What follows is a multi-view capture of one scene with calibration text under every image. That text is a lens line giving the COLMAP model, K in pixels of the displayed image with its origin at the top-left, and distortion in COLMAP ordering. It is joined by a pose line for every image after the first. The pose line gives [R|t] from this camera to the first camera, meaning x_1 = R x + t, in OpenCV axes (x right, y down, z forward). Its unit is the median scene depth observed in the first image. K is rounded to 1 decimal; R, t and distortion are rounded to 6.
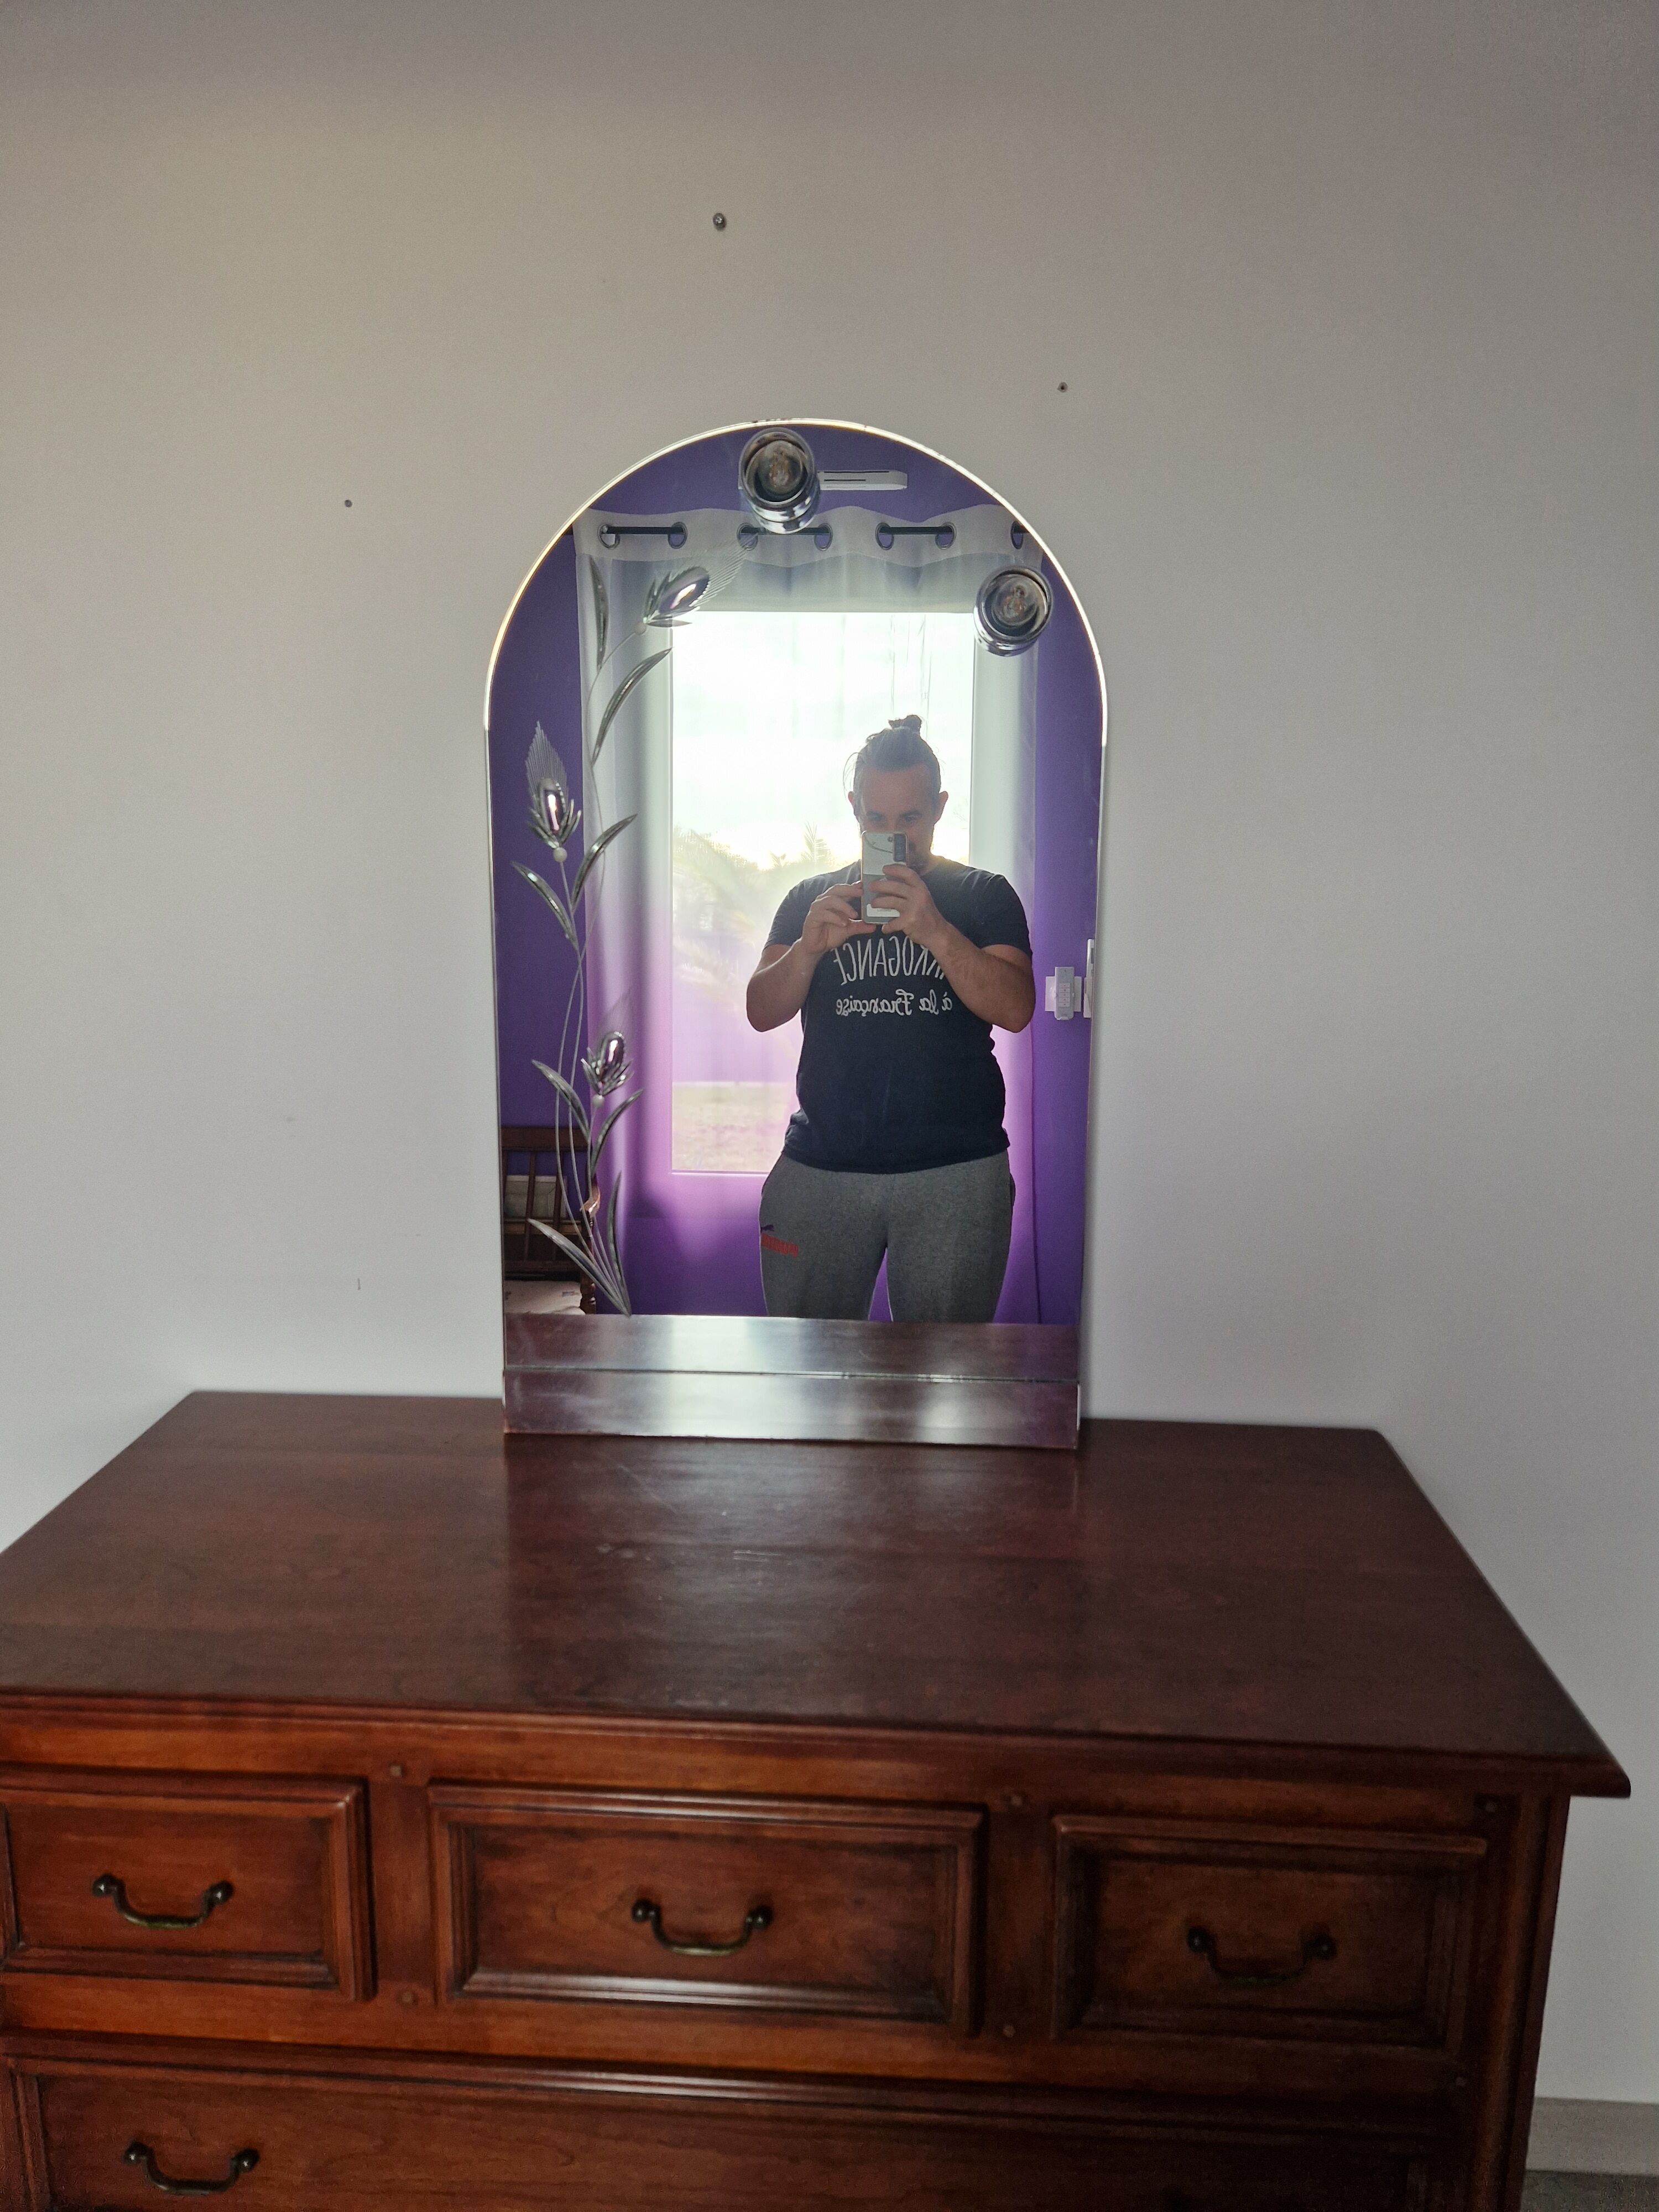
lens RADIAL K [[1512.8, 0, 825.7], [0, 1512.8, 1115.5], [0, 0, 1]] dist [0.018701, -0.020409]
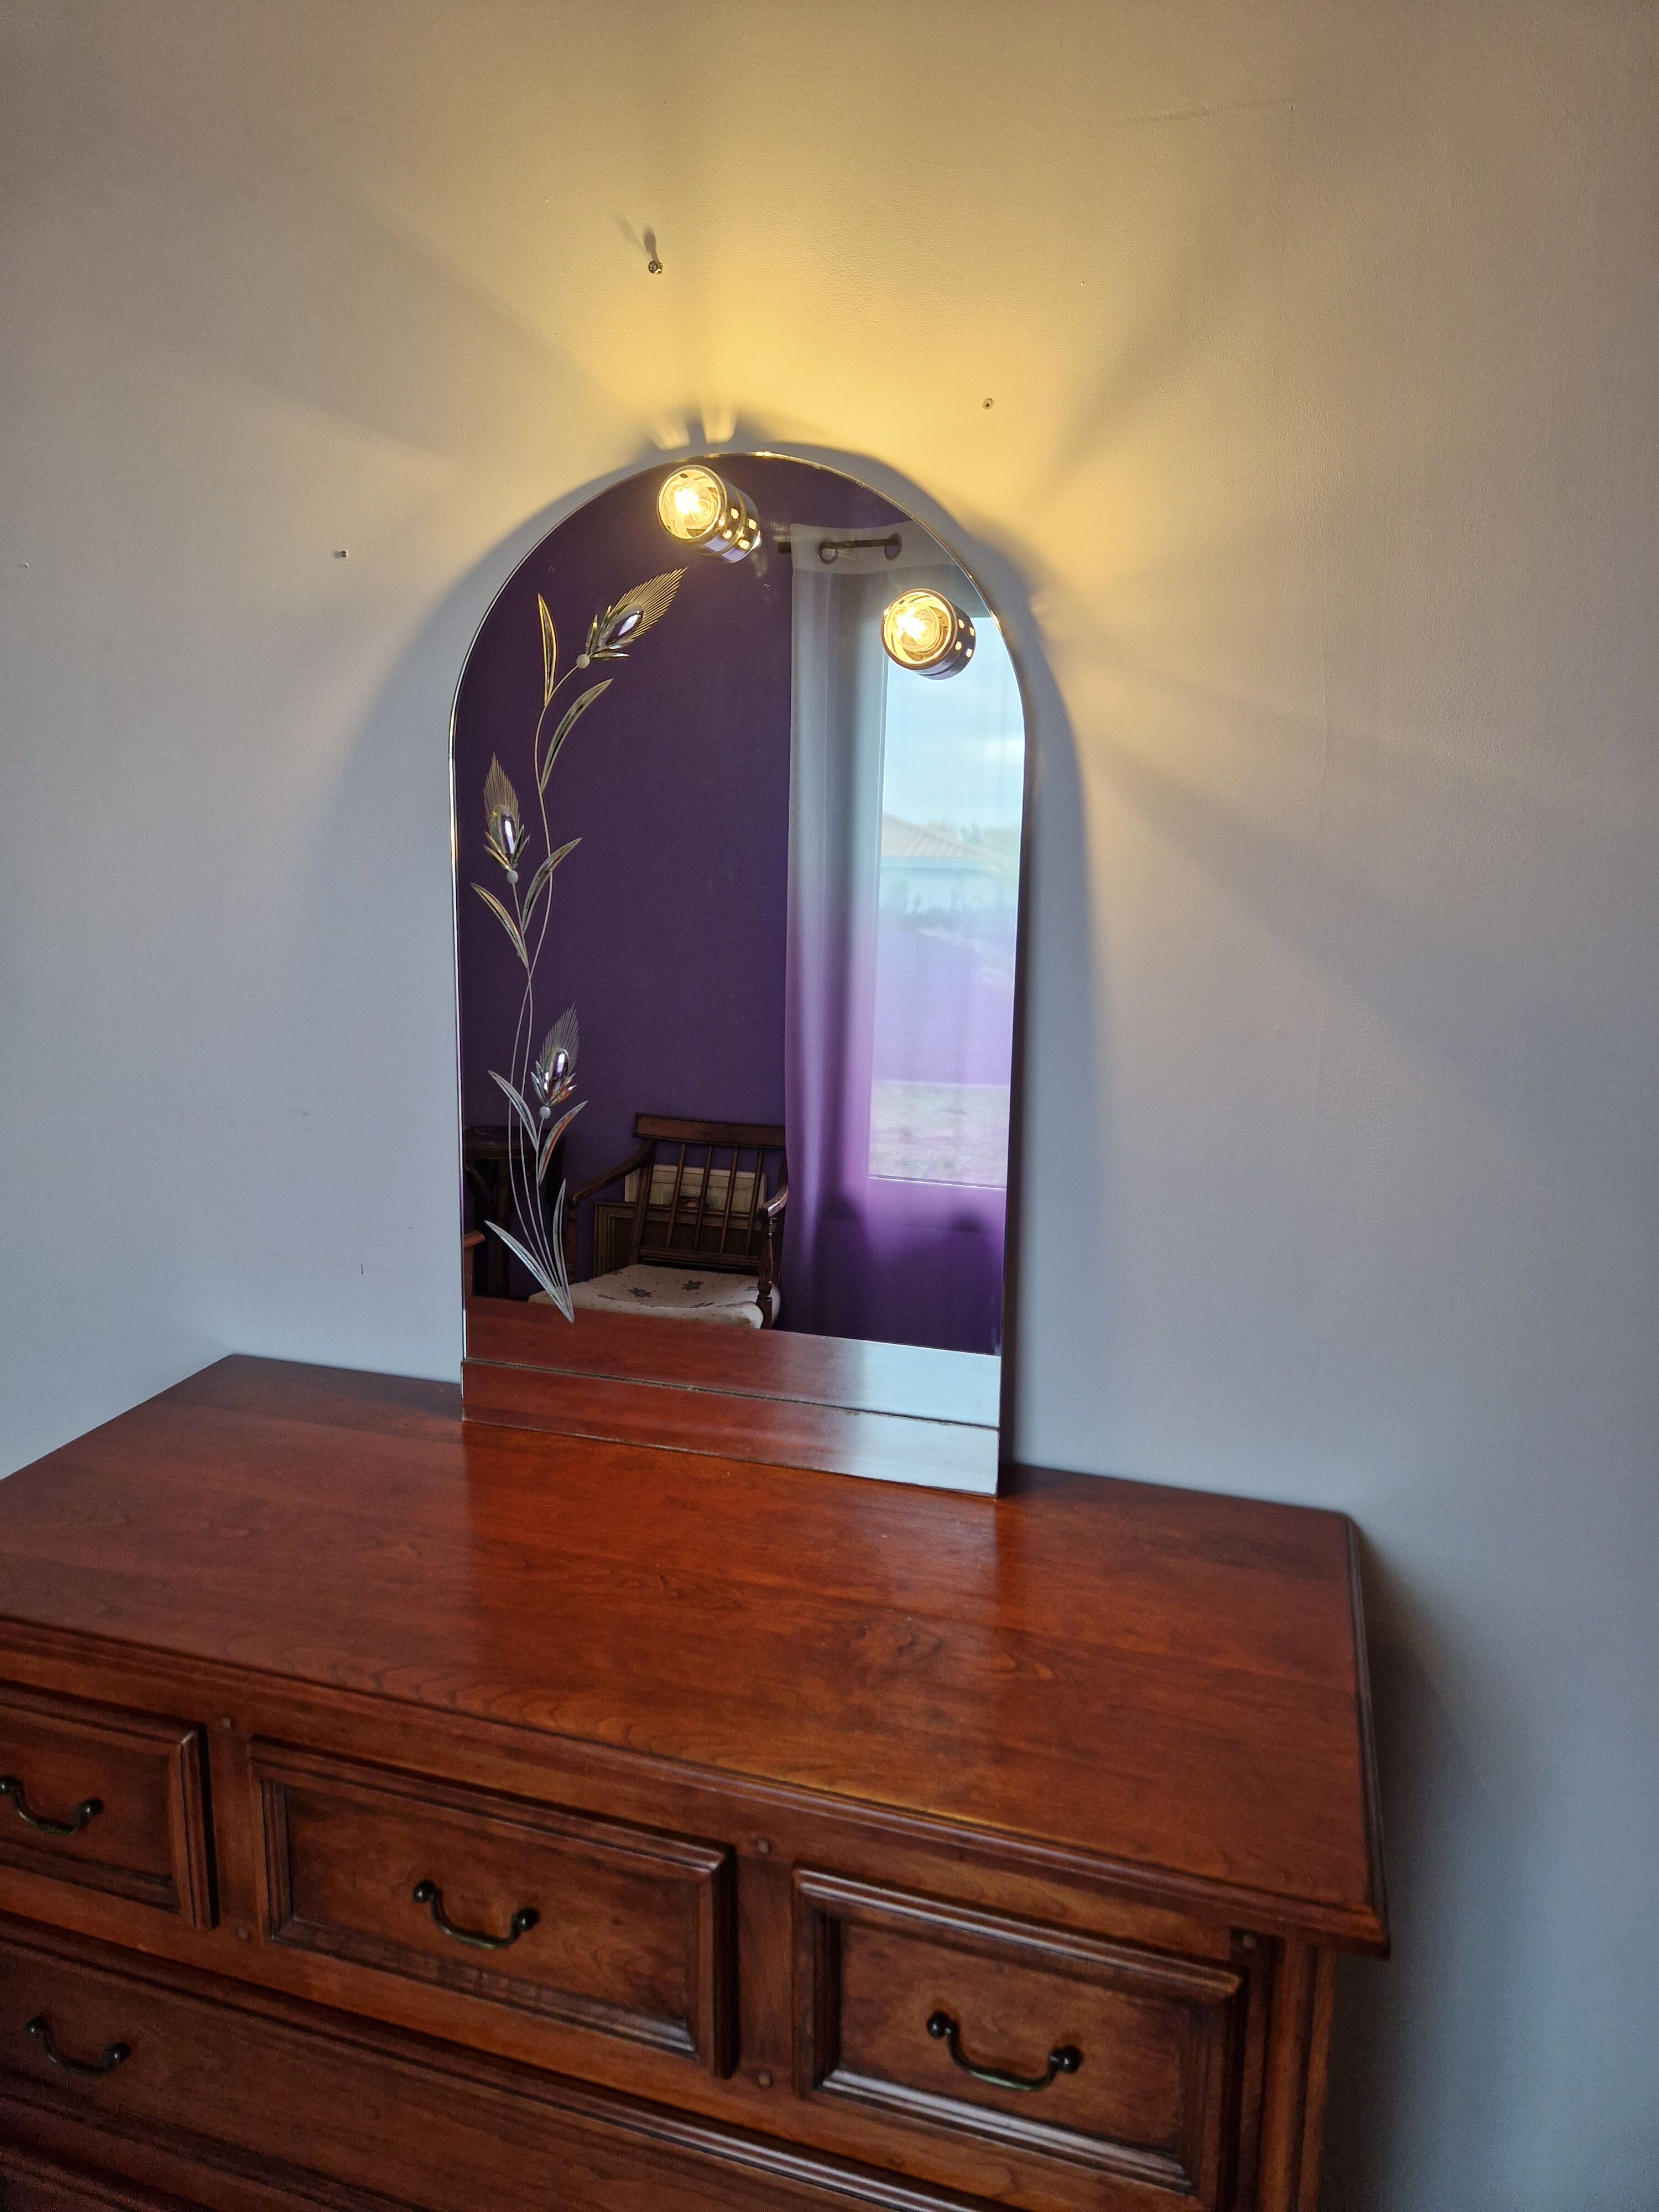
lens RADIAL K [[1512.8, 0, 836.9], [0, 1512.8, 1098.4], [0, 0, 1]] dist [0.018701, -0.020409]
pose [[0.966564, 0.046411, -0.252189, 0.388521], [-0.048344, 0.998830, -0.001468, -0.034425], [0.251826, 0.013611, 0.967677, 0.050251]]
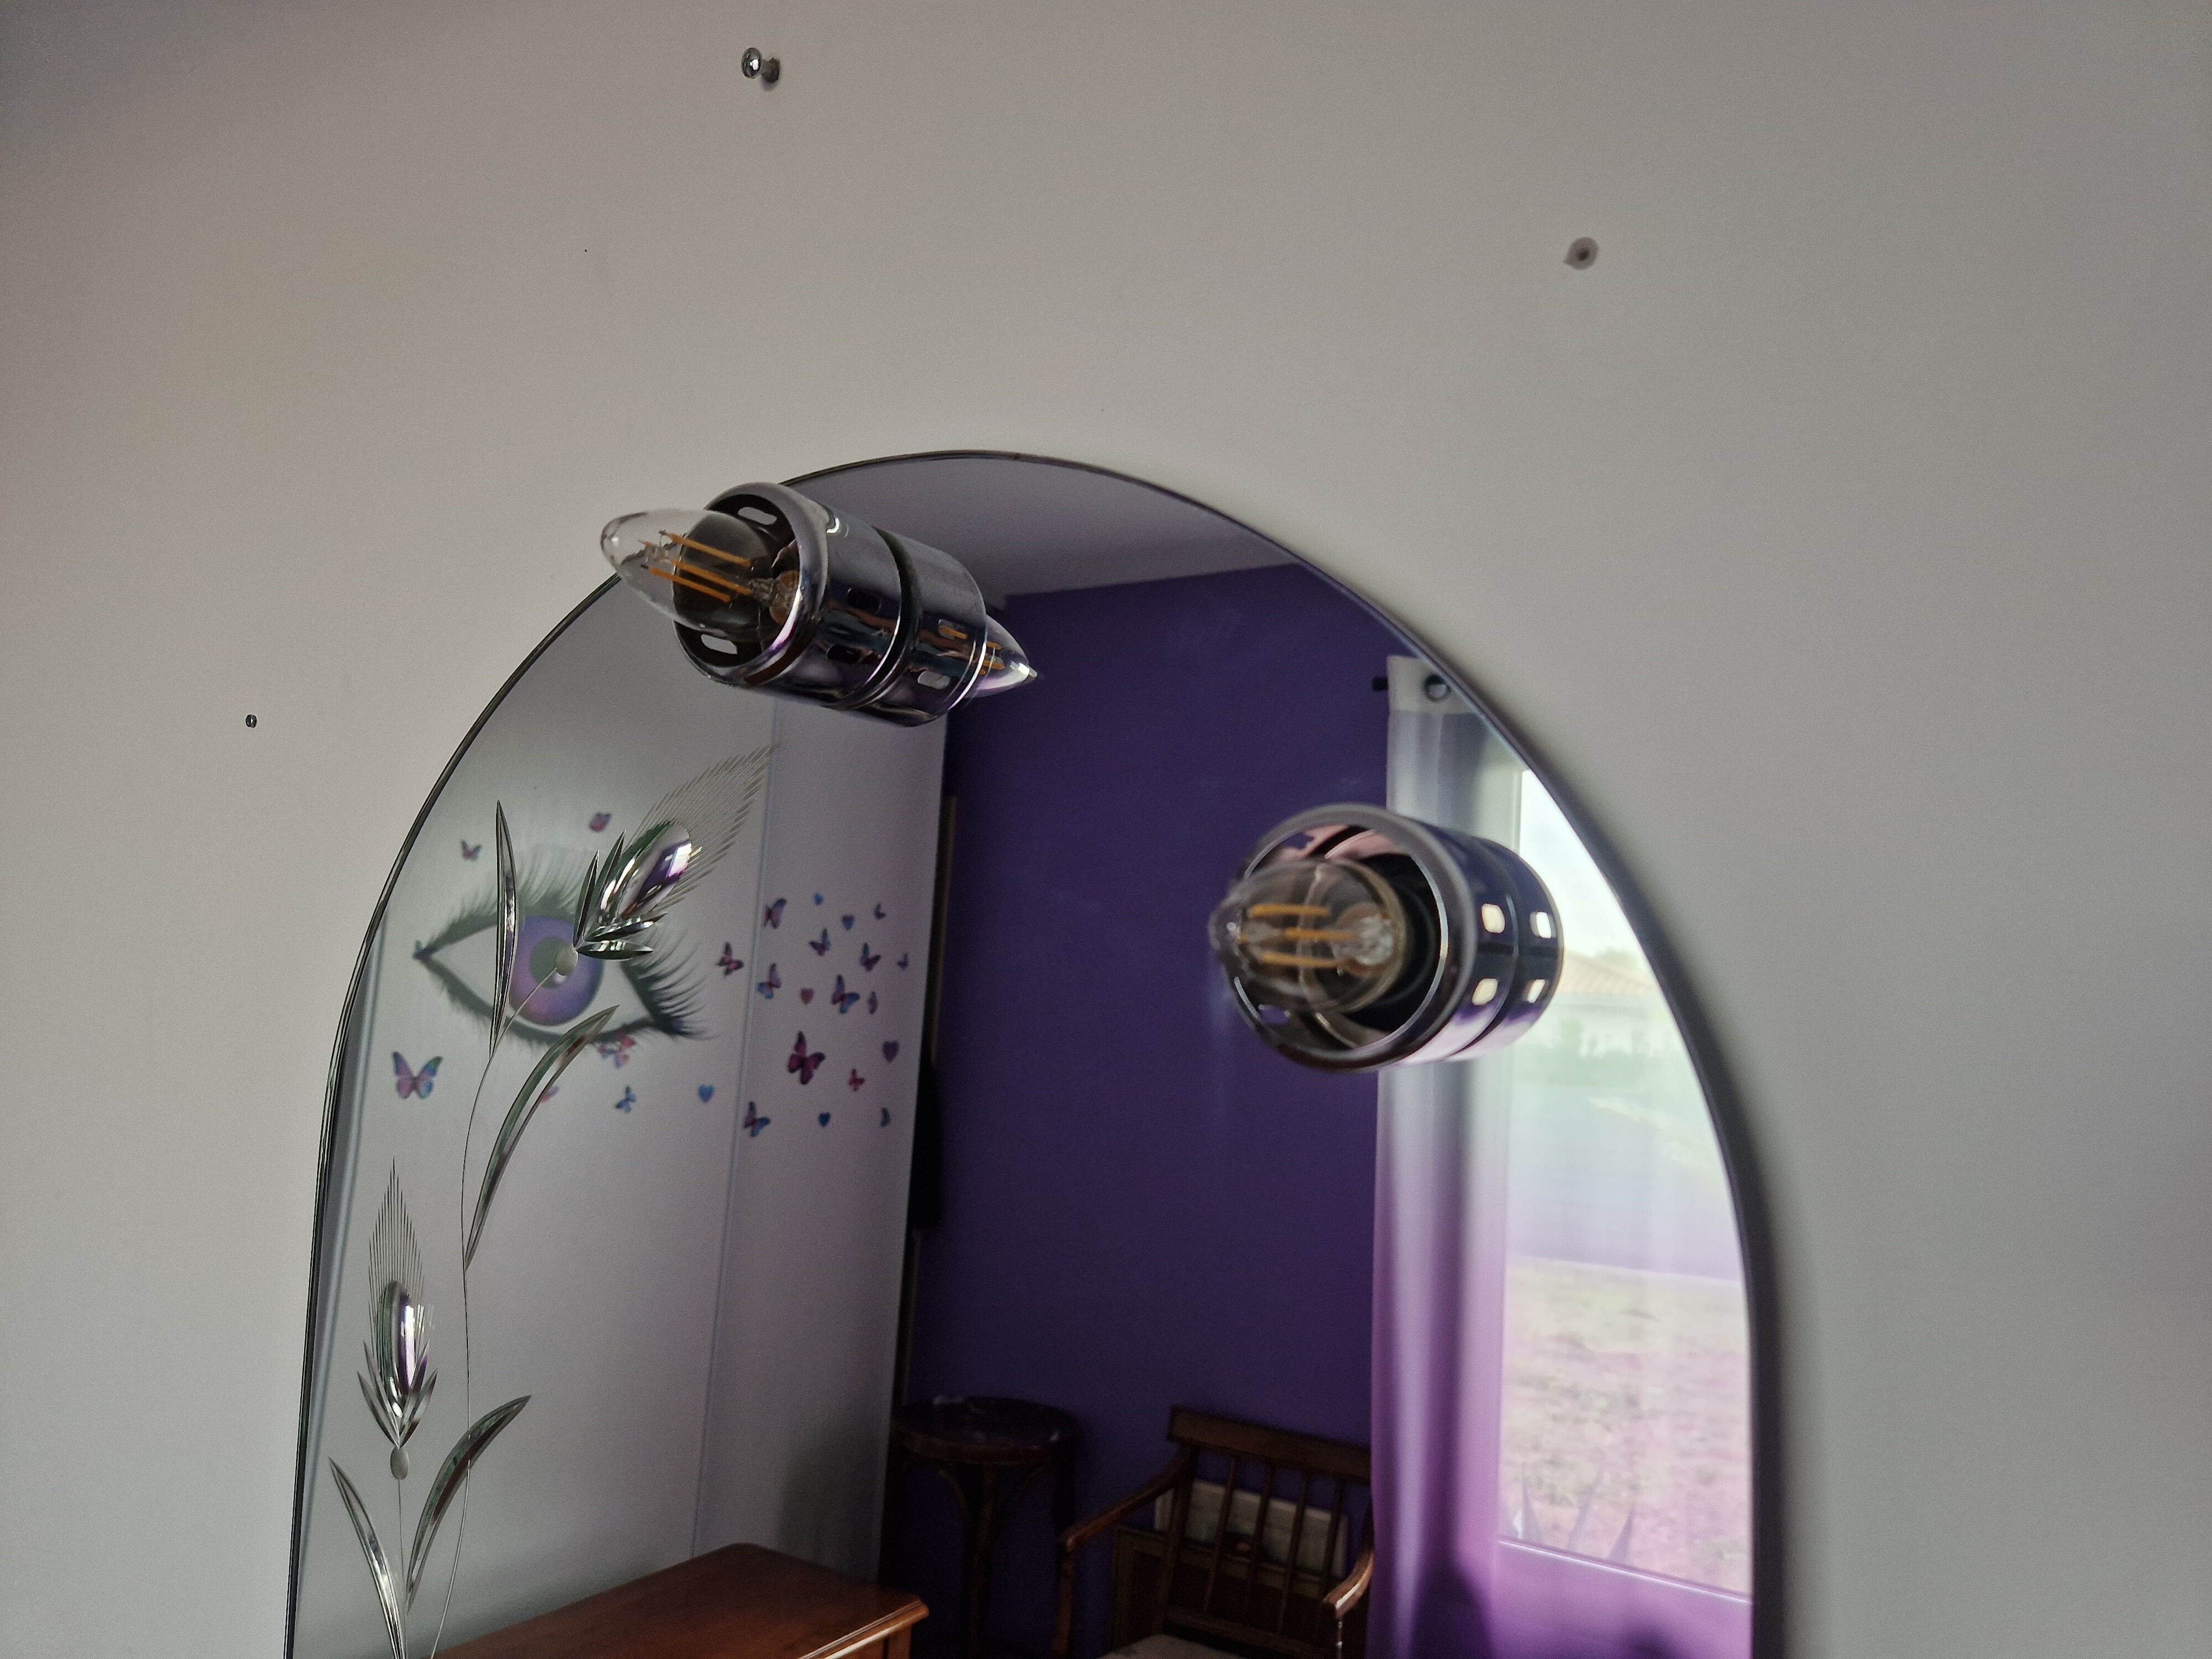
lens RADIAL K [[1512.8, 0, 1102.9], [0, 1512.8, 836.4], [0, 0, 1]] dist [0.018701, -0.020409]
pose [[0.868055, -0.022263, -0.495969, 0.285851], [-0.107706, 0.966757, -0.231905, -0.276846], [0.484644, 0.254725, 0.836800, 0.725618]]
